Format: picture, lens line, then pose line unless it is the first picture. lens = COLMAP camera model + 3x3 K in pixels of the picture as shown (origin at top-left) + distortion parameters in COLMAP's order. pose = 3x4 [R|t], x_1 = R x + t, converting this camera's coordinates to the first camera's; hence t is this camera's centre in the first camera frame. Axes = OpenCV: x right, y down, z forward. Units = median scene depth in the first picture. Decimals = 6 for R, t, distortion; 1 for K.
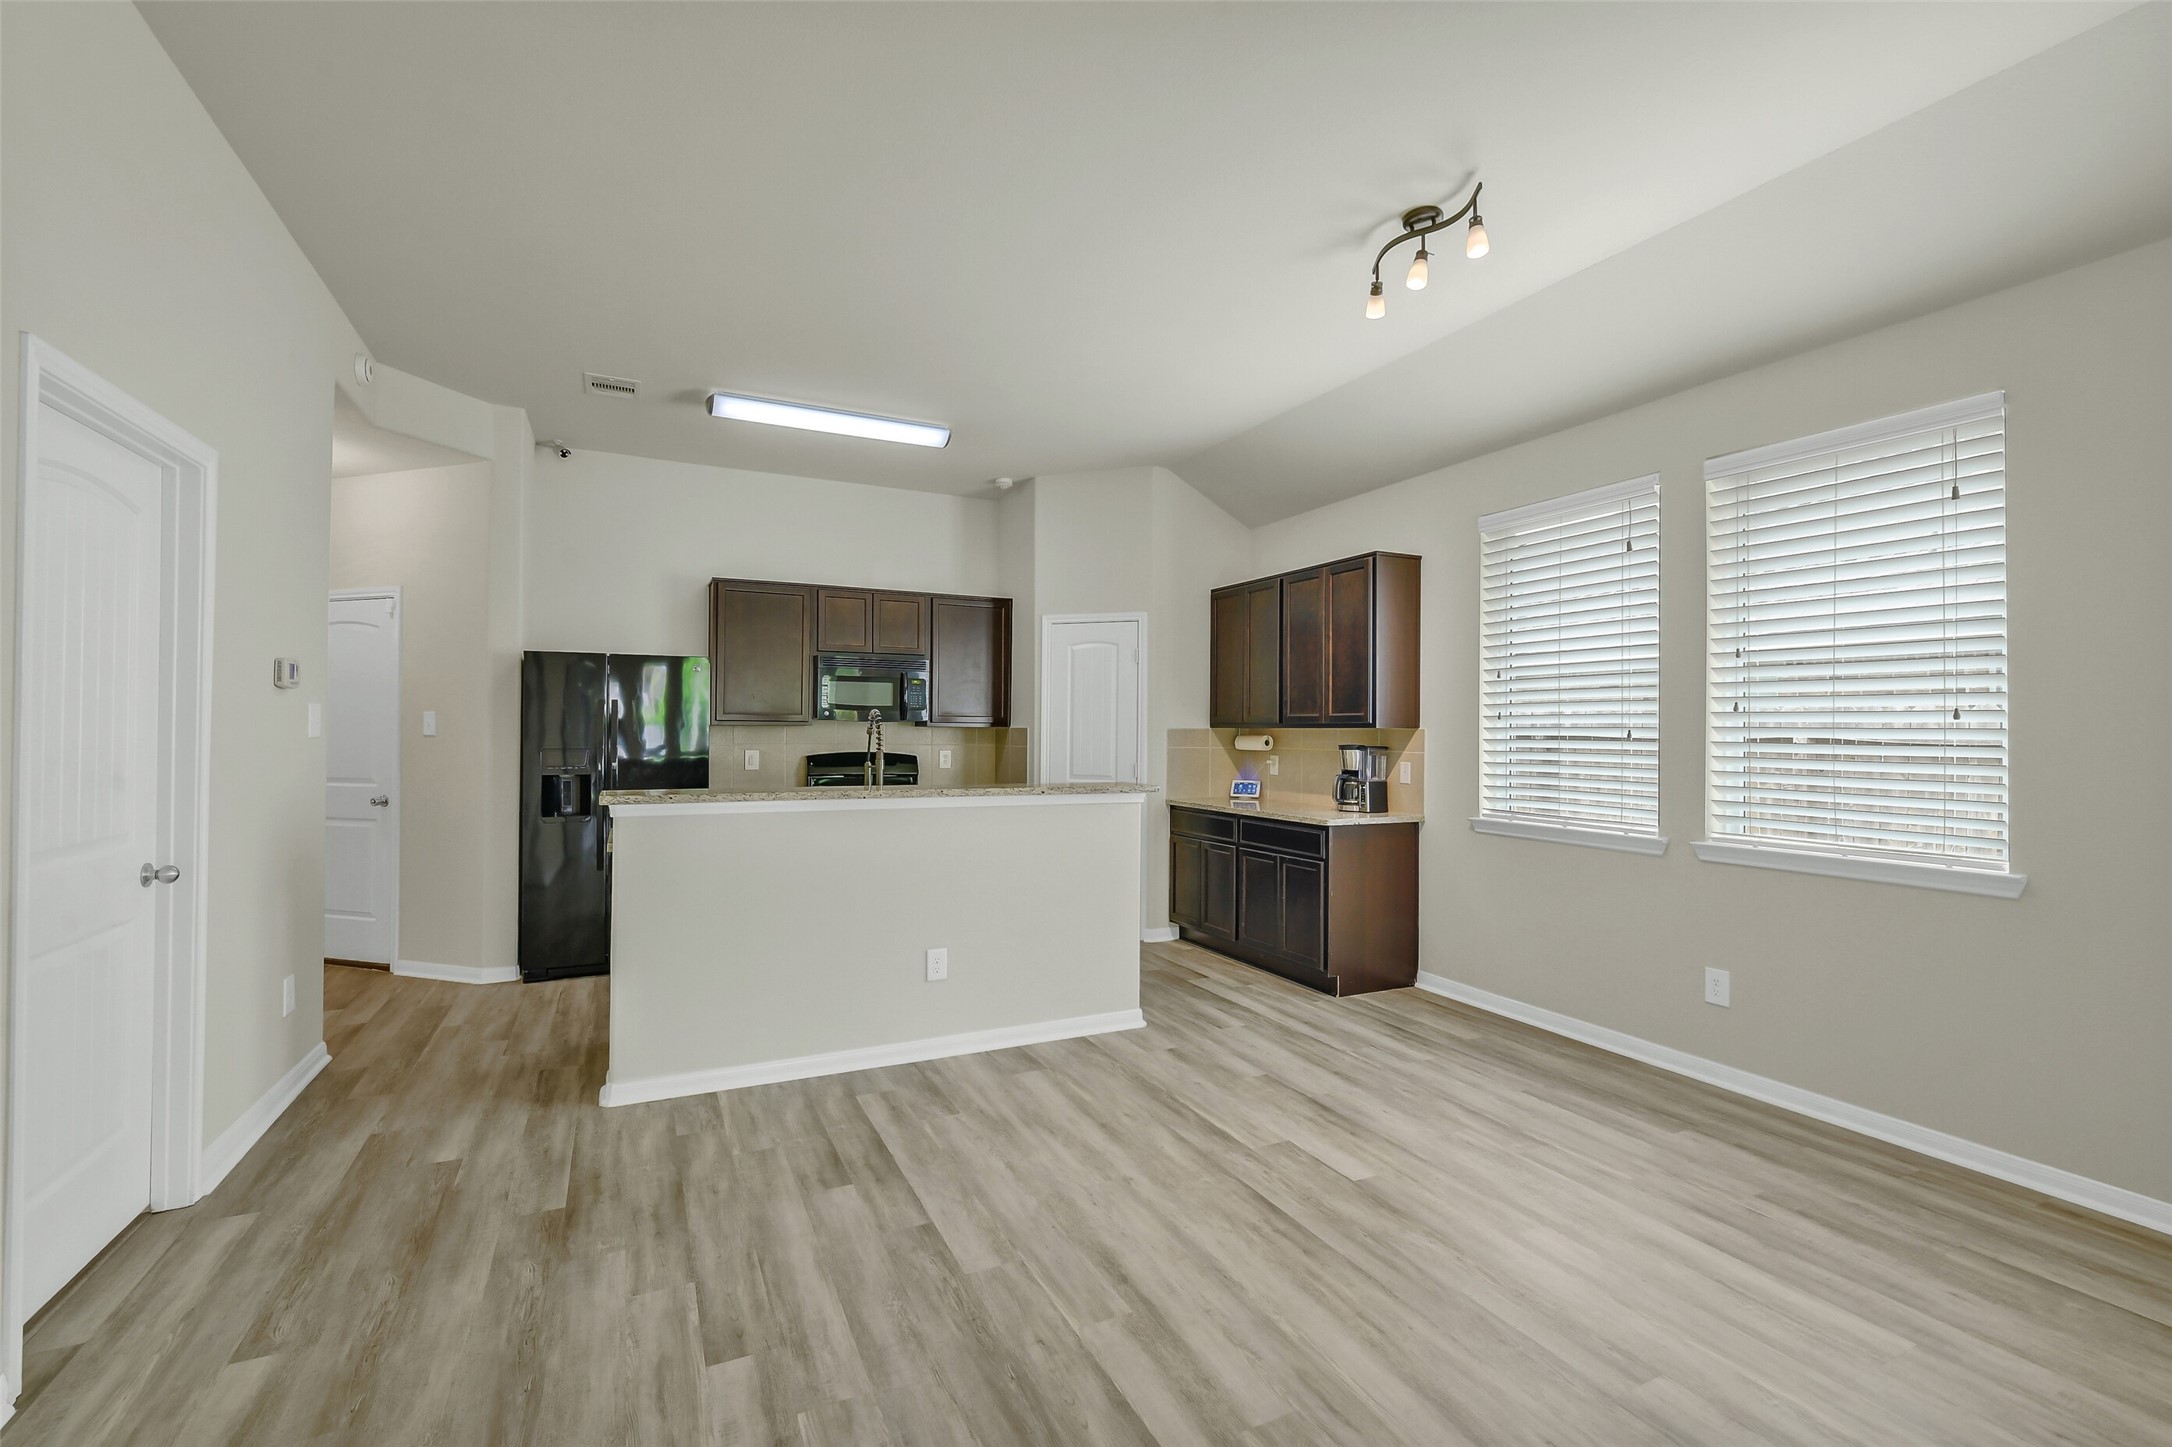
lens RADIAL K [[938.0, 0, 1089.6], [0, 938.0, 725.5], [0, 0, 1]] dist [-0.000360, -0.000321]
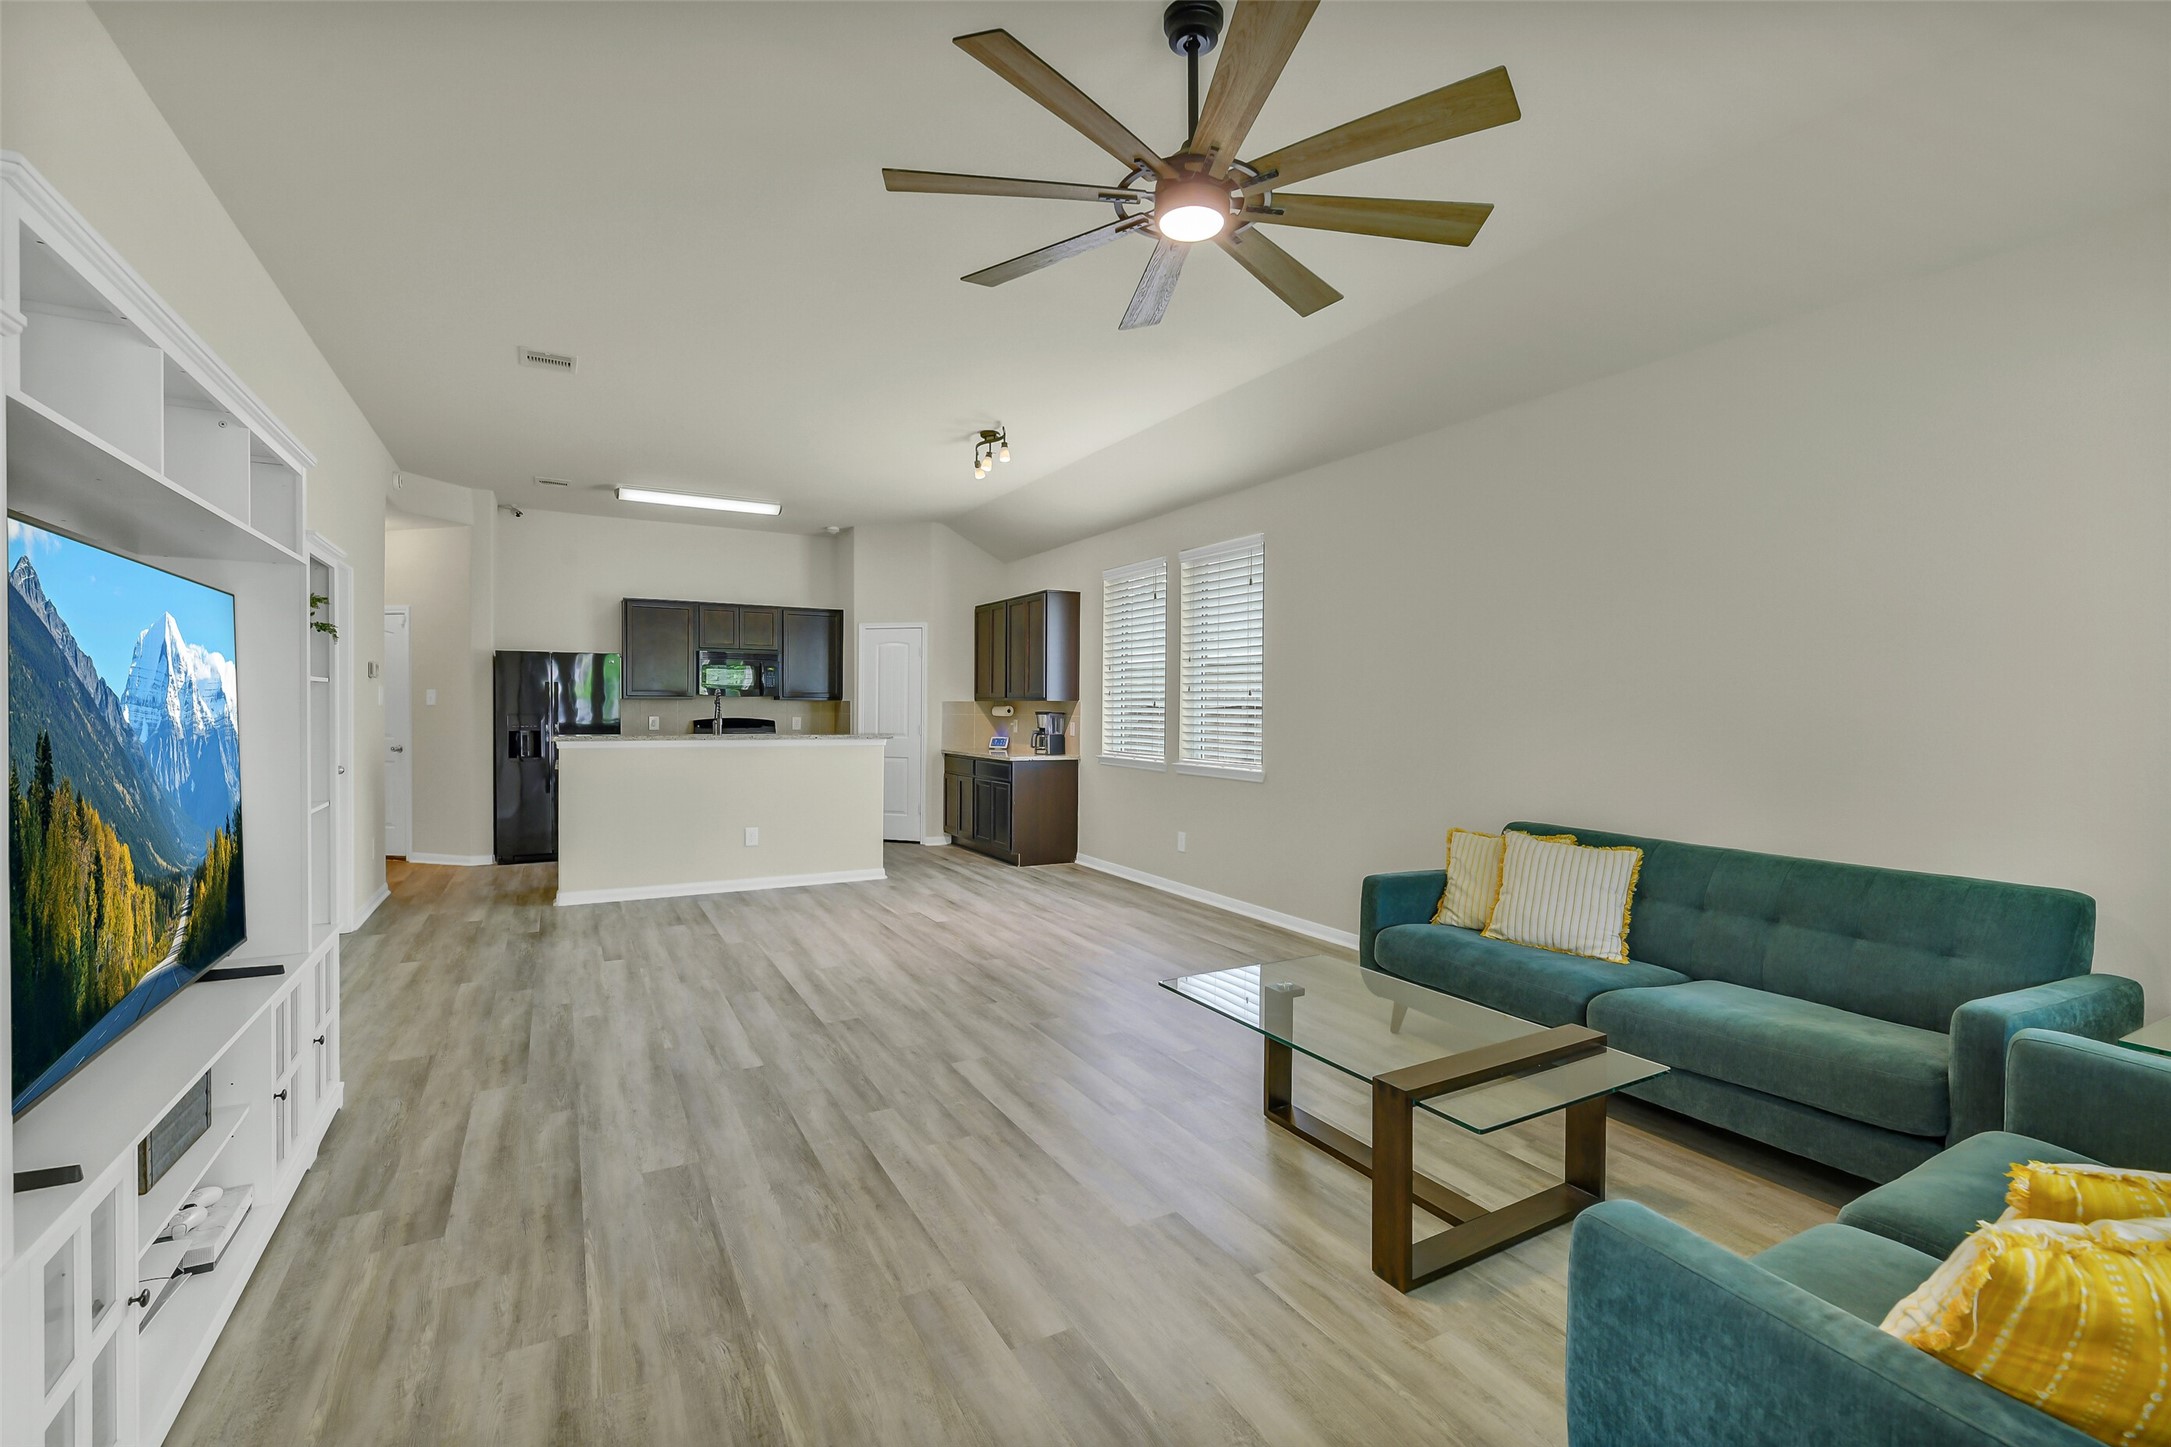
lens RADIAL K [[931.7, 0, 1085.5], [0, 931.7, 723.5], [0, 0, 1]] dist [-0.001295, -0.000349]
pose [[0.998475, -0.000513, 0.055201, 0.287871], [-0.000808, 0.999714, 0.023898, 0.003573], [-0.055197, -0.023906, 0.998189, -0.599569]]
